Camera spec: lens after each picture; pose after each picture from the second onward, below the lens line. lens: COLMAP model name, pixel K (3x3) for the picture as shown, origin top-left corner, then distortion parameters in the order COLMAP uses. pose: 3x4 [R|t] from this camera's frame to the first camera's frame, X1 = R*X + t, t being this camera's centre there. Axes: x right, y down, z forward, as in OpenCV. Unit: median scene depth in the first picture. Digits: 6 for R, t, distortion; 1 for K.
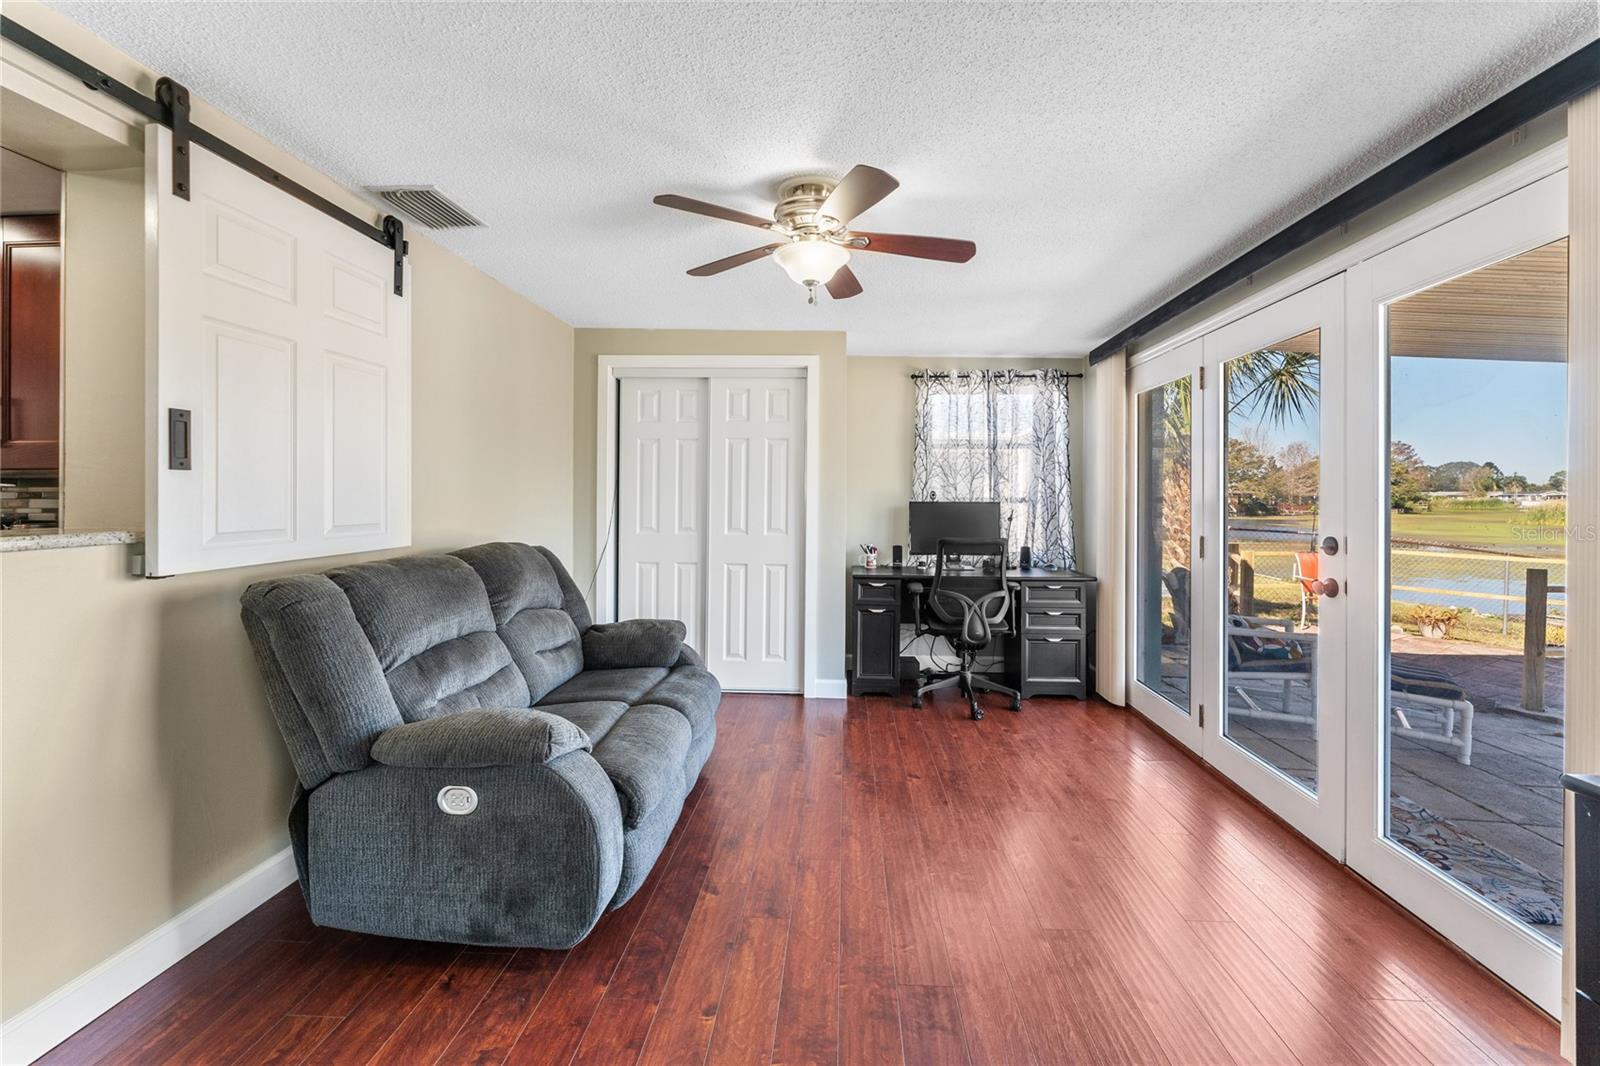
lens RADIAL K [[658.0, 0, 769.9], [0, 658.0, 496.0], [0, 0, 1]] dist [-0.003536, -0.000147]
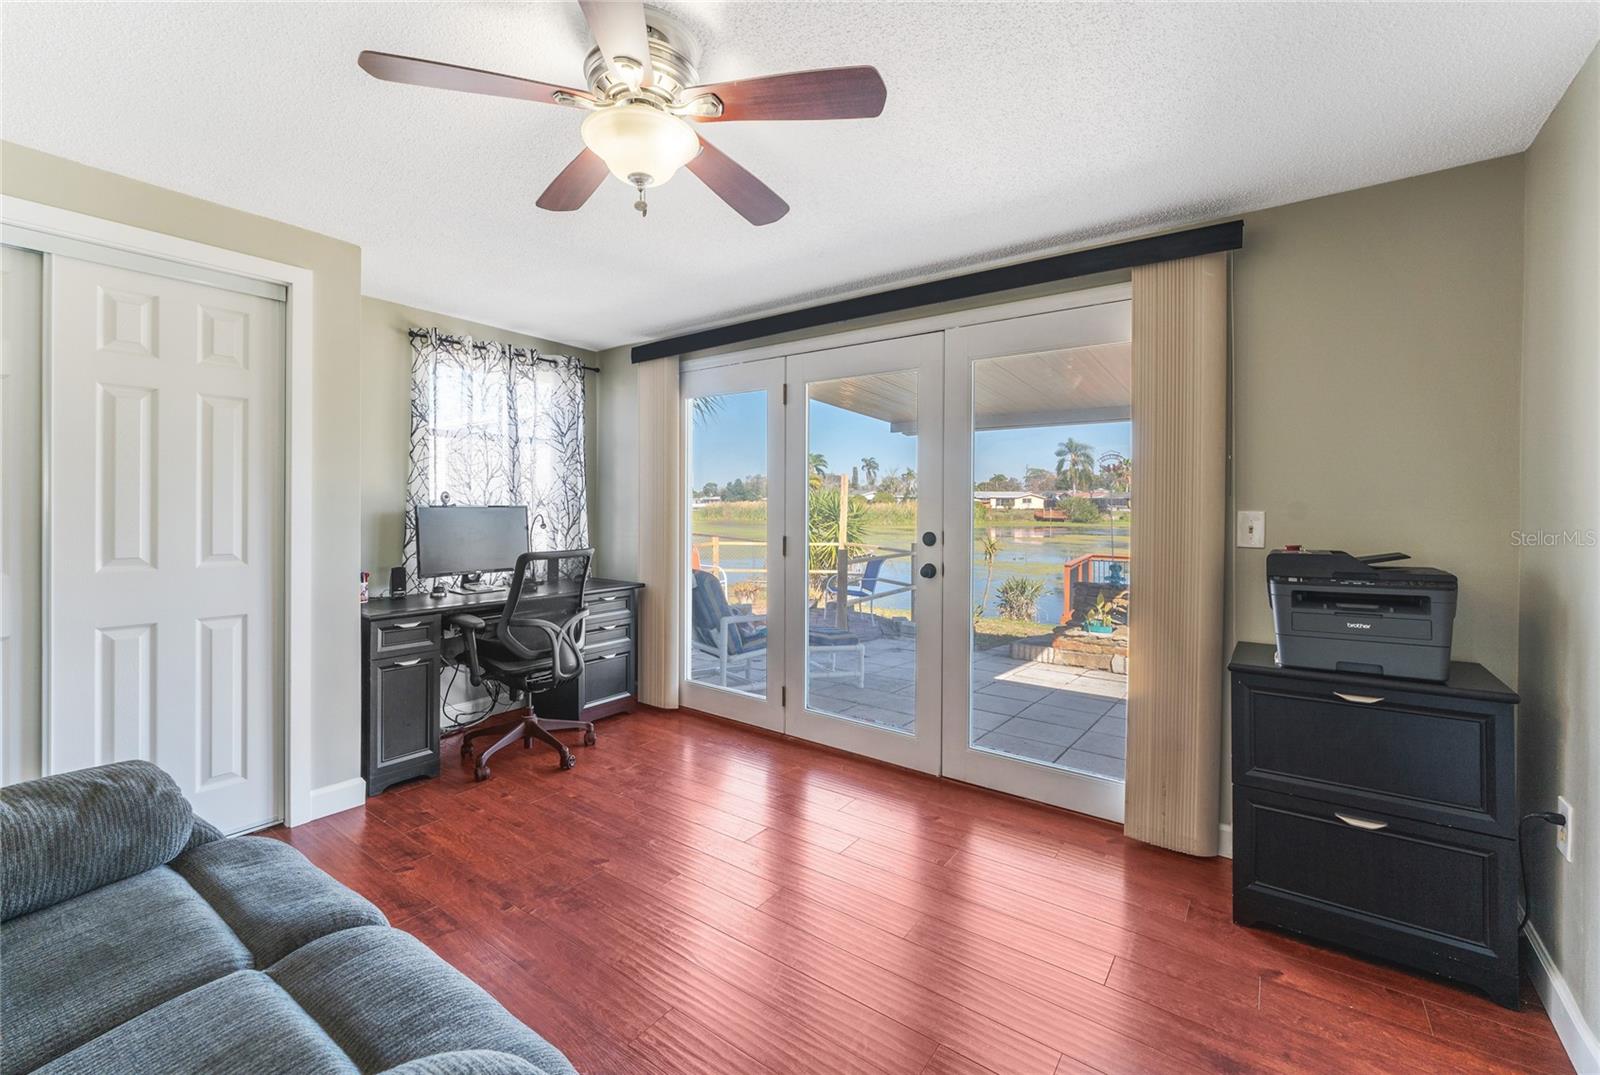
lens RADIAL K [[692.9, 0, 815.2], [0, 692.9, 513.3], [0, 0, 1]] dist [-0.000173, -0.000187]
pose [[0.525593, -0.013519, 0.850629, -0.234419], [-0.005256, 0.999803, 0.019137, -0.000419], [-0.850720, -0.014529, 0.525419, 0.250945]]
